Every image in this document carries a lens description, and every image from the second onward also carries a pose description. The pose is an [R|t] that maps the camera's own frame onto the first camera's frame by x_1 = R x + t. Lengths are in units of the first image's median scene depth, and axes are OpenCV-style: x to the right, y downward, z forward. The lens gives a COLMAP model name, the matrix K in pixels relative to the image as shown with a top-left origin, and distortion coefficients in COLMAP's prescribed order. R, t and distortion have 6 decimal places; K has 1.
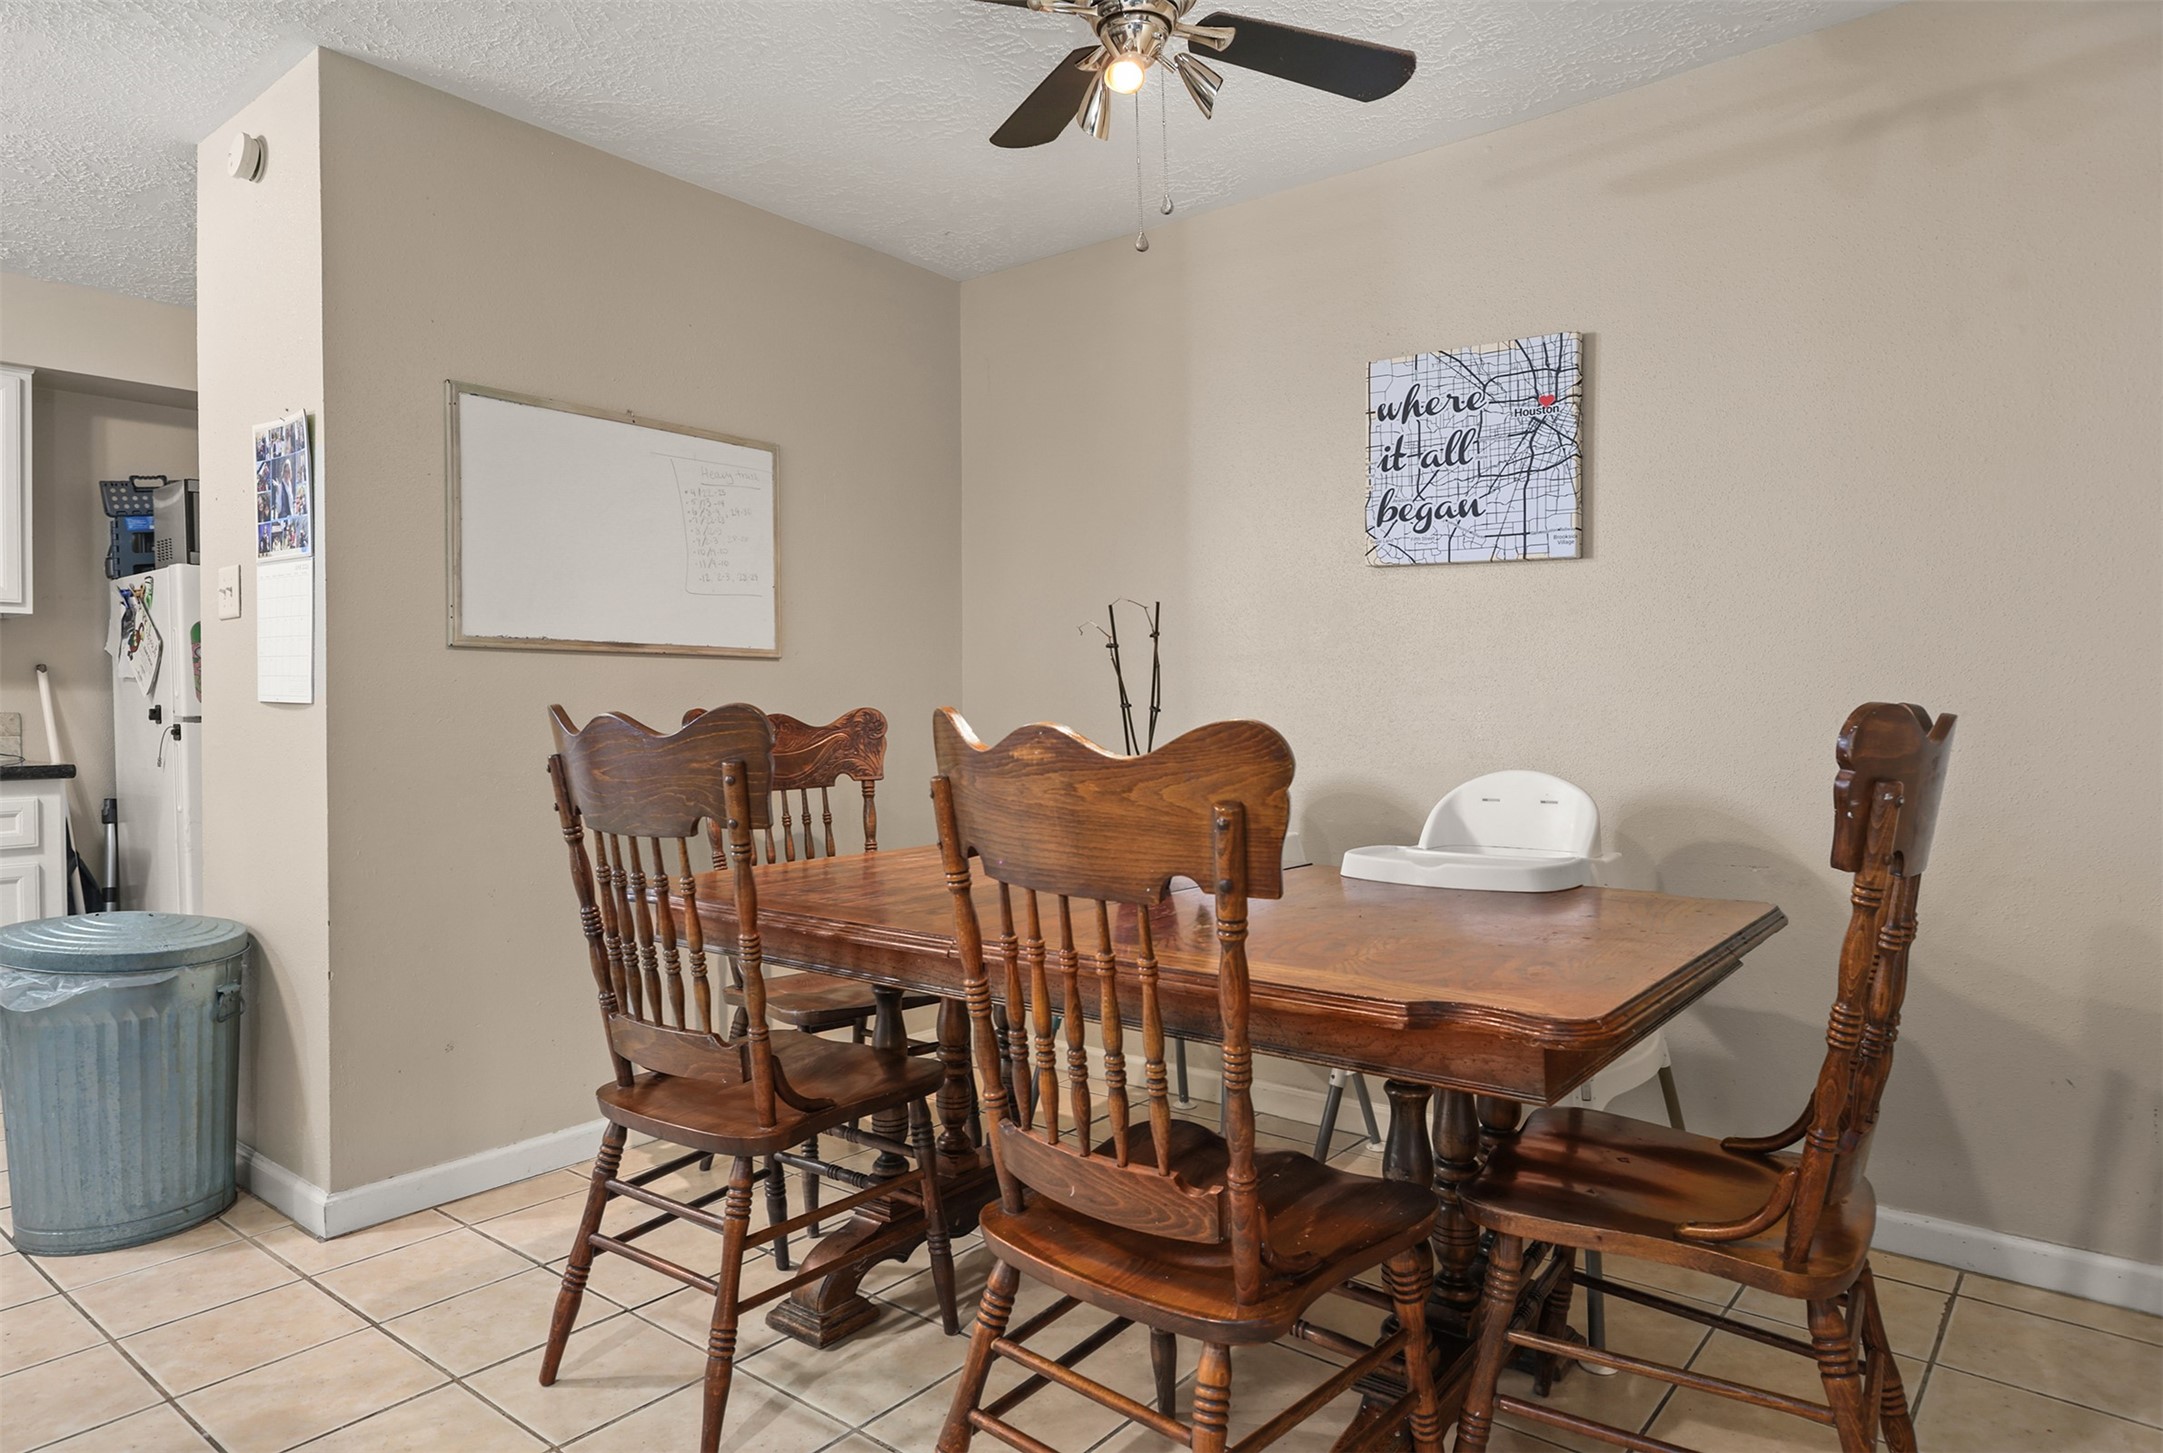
lens RADIAL K [[1239.0, 0, 1098.4], [0, 1239.0, 703.4], [0, 0, 1]] dist [-0.006994, -0.001238]
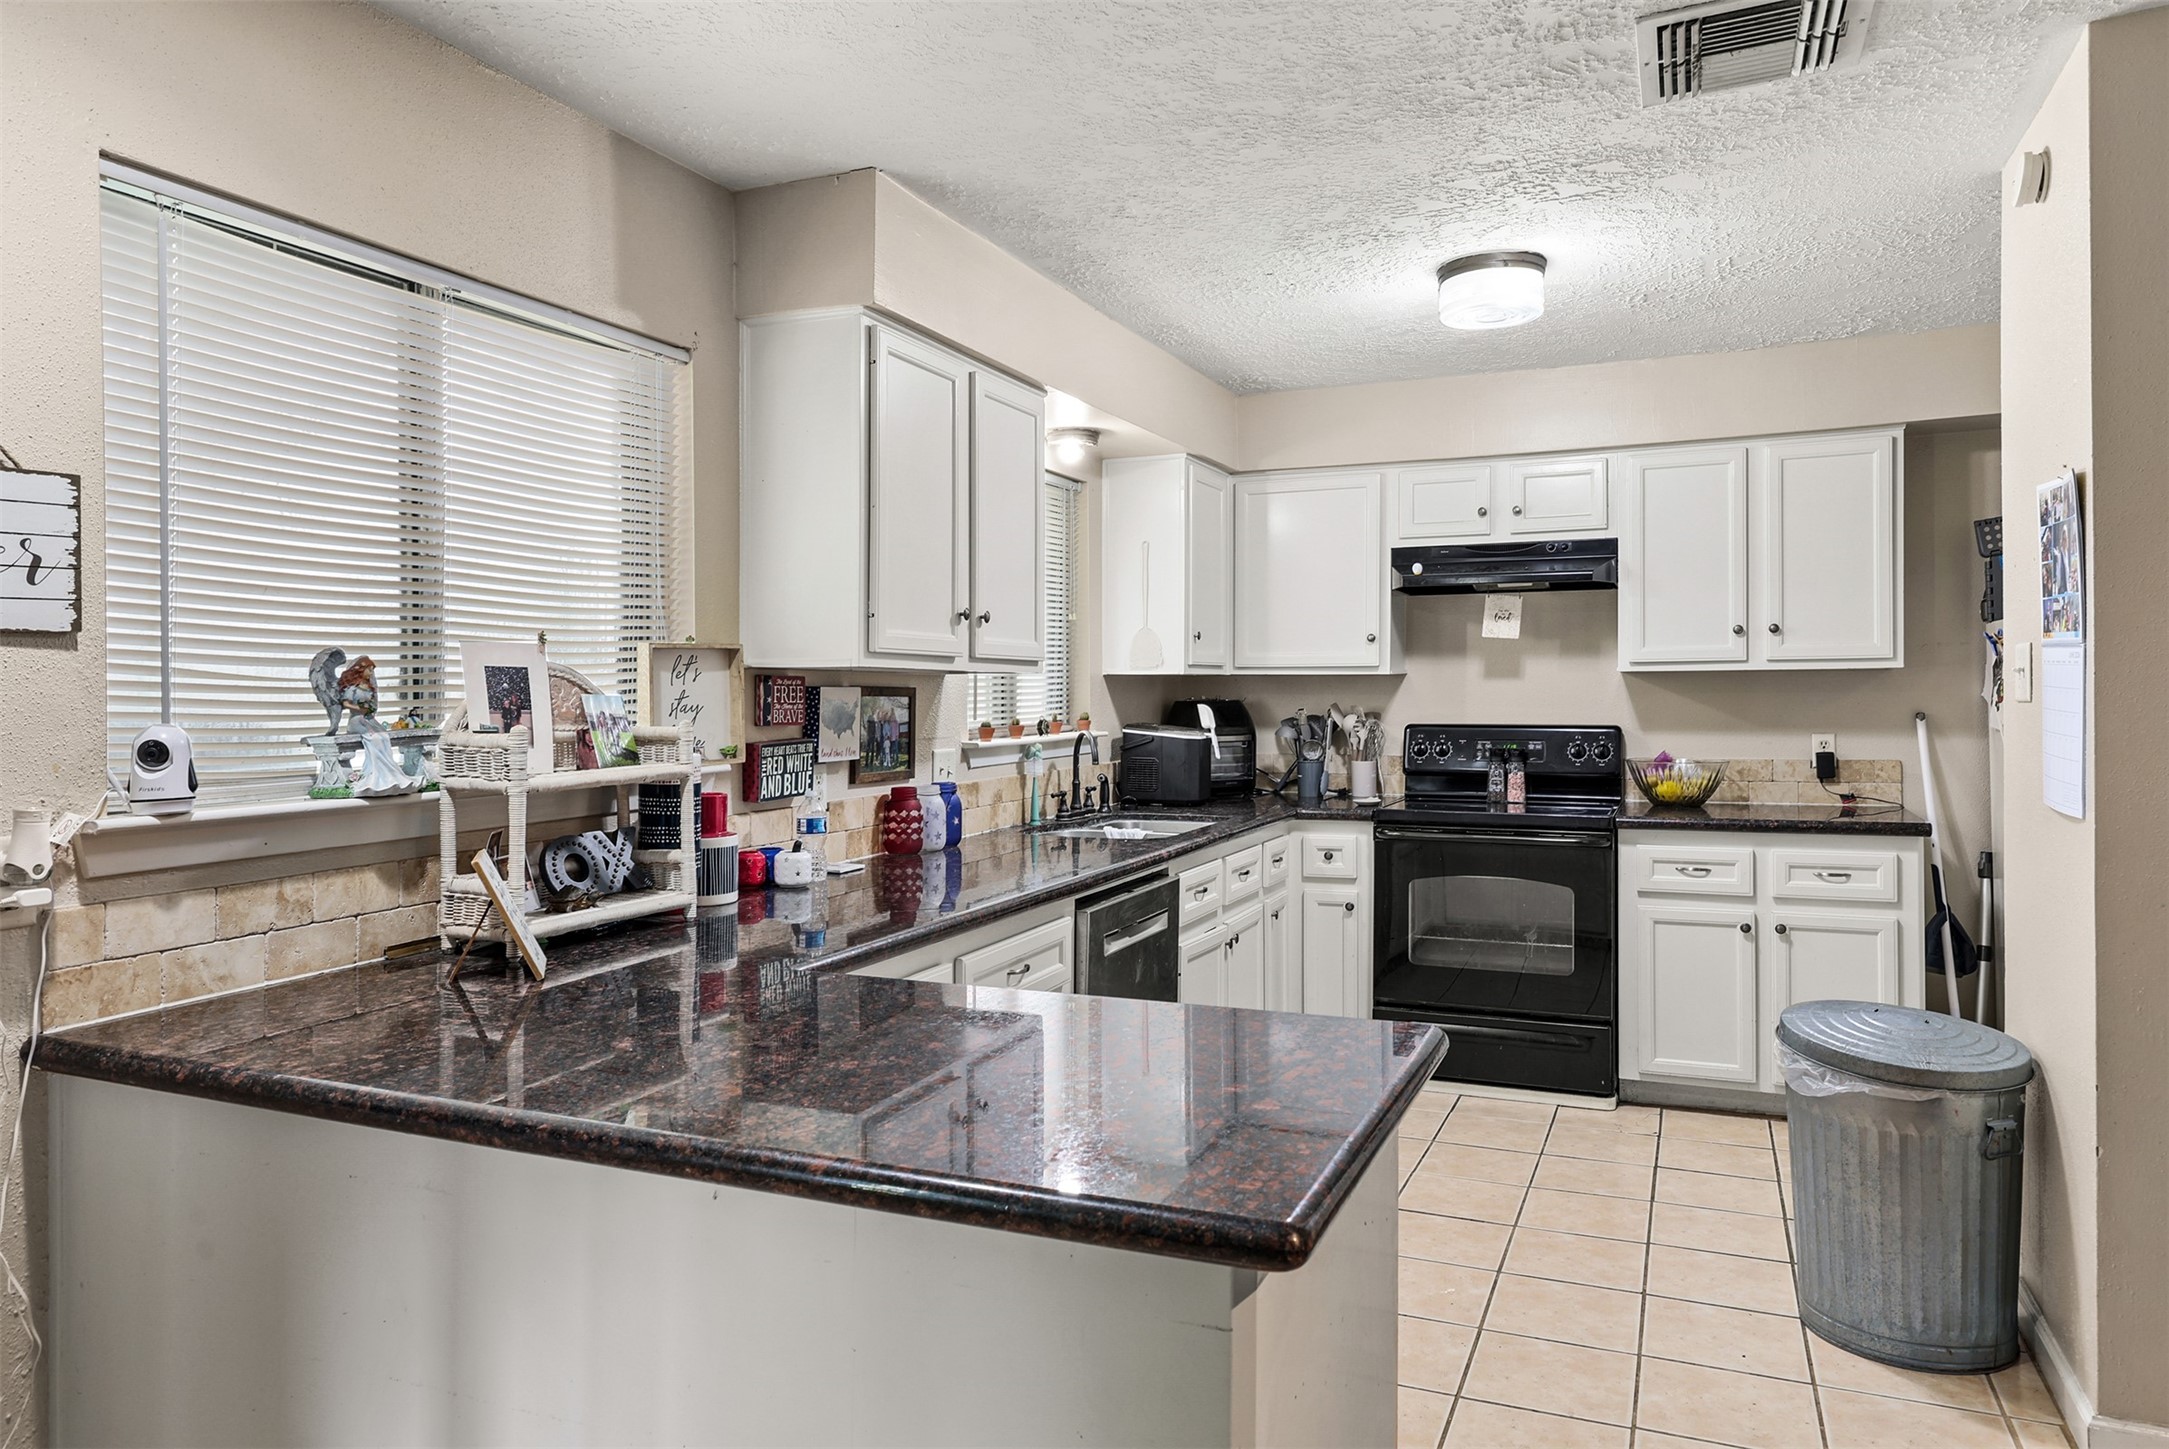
lens RADIAL K [[1368.5, 0, 1103.1], [0, 1368.5, 703.8], [0, 0, 1]] dist [0.021614, -0.007151]
pose [[0.240066, 0.015009, -0.970641, 0.110381], [0.008503, 0.999810, 0.017563, -0.099032], [0.970719, -0.012469, 0.239893, 0.130669]]
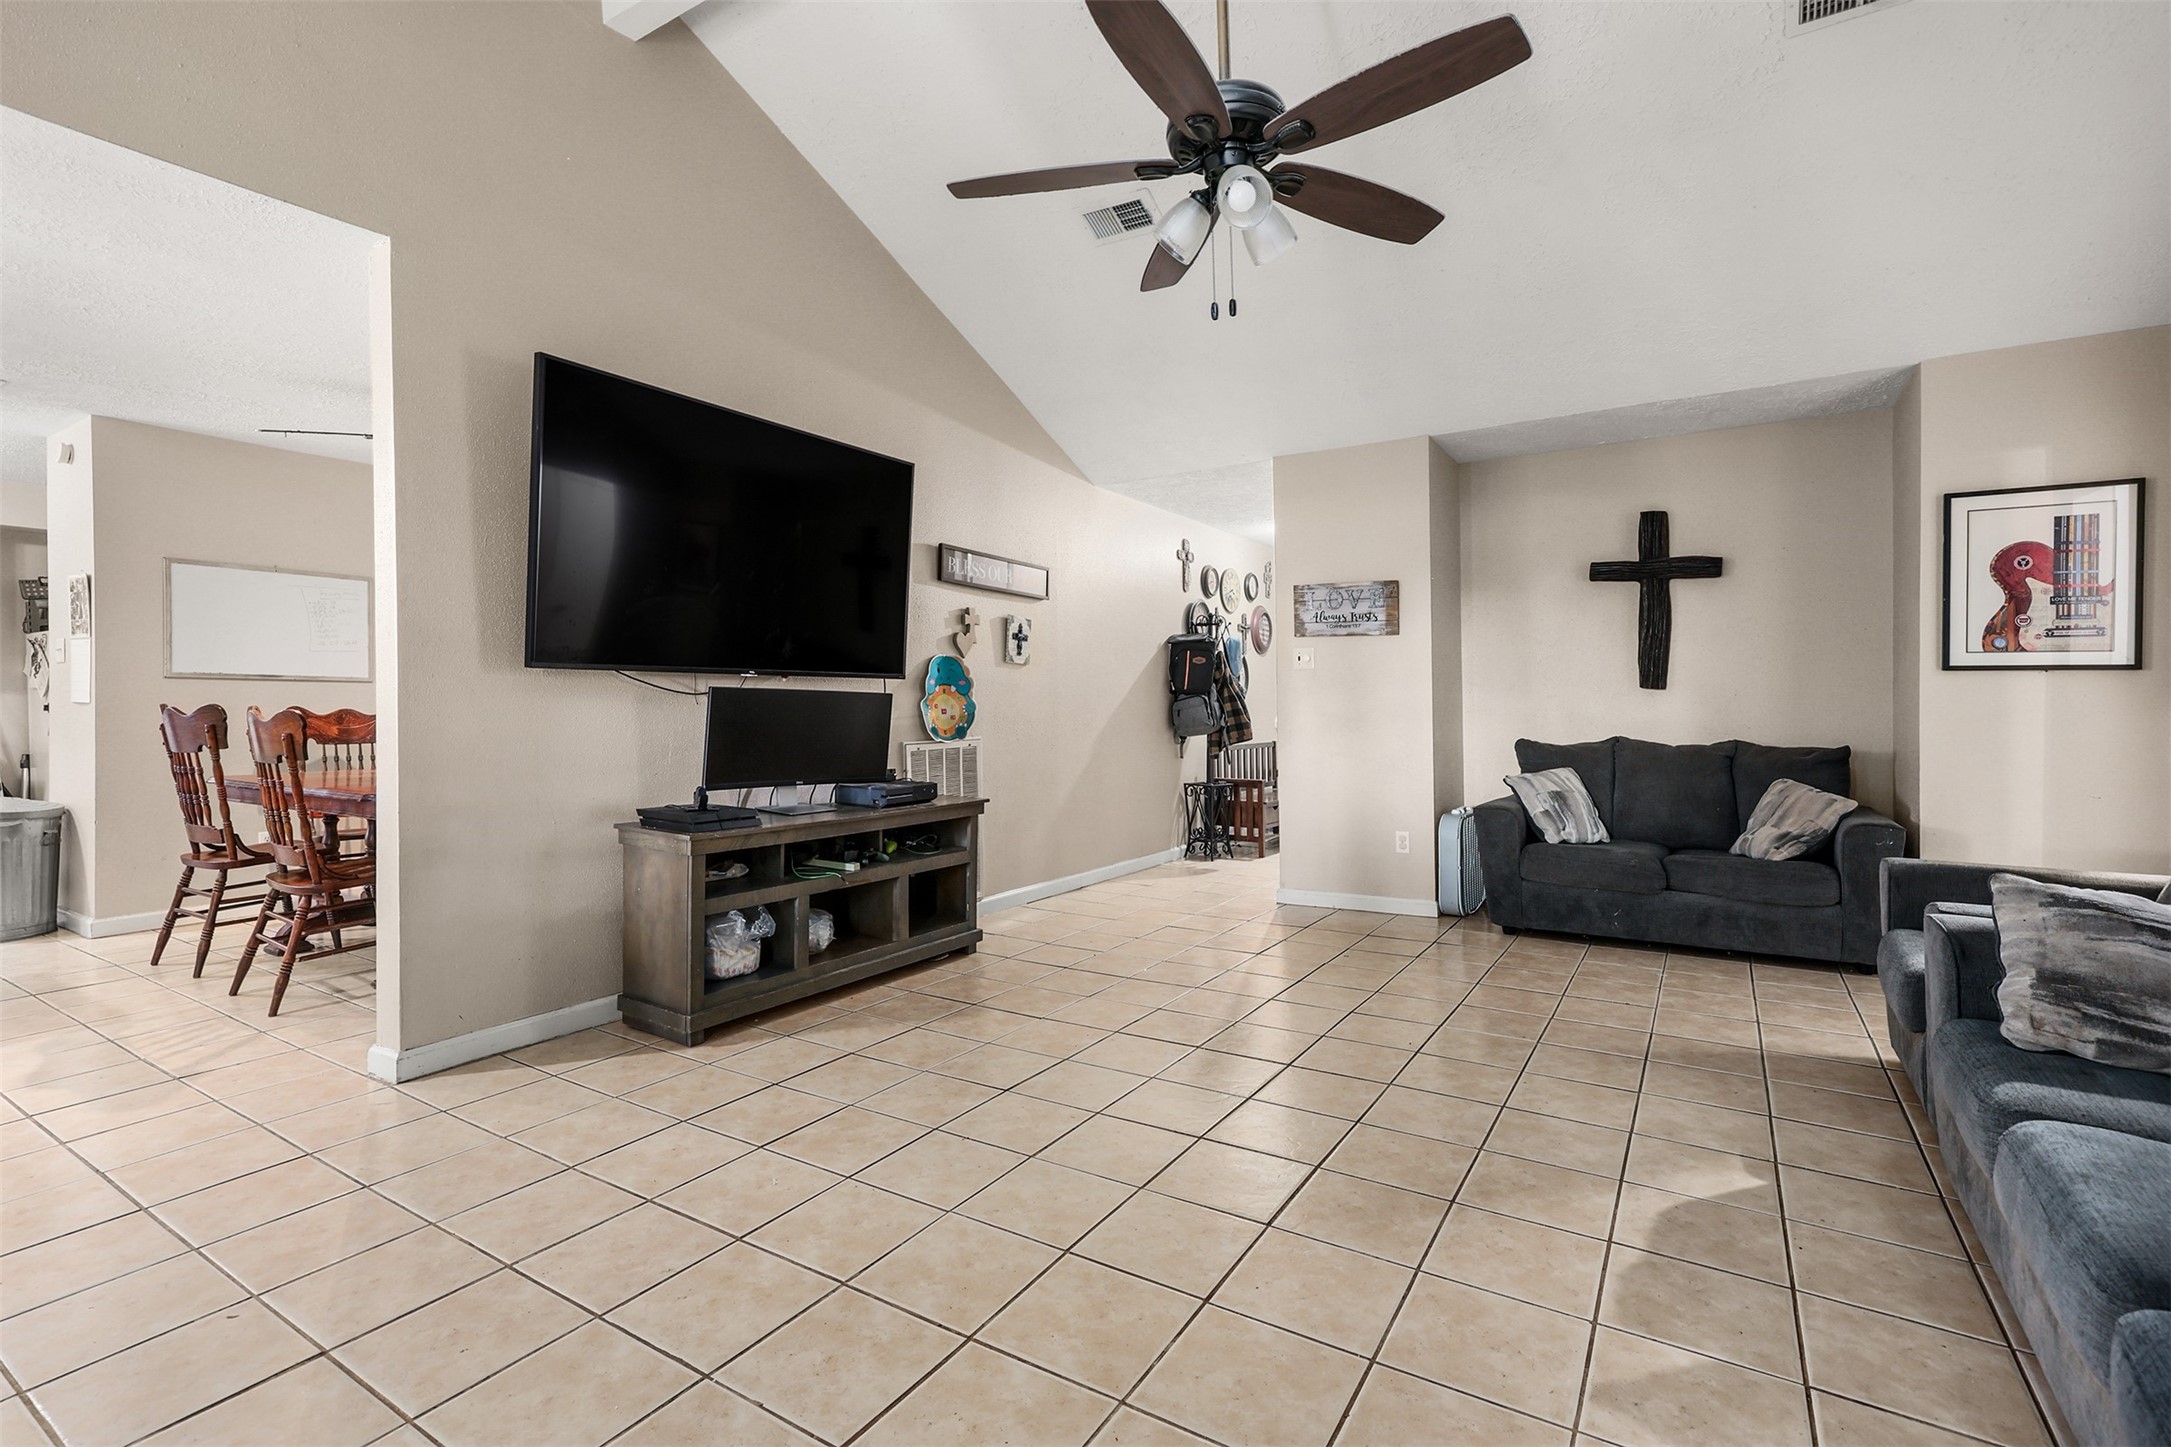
lens RADIAL K [[993.9, 0, 1103.8], [0, 993.9, 700.6], [0, 0, 1]] dist [0.008872, -0.002579]
pose [[0.995825, 0.003478, 0.091220, 1.028363], [-0.003395, 0.999994, -0.001063, -0.009160], [-0.091223, 0.000749, 0.995830, -0.976446]]
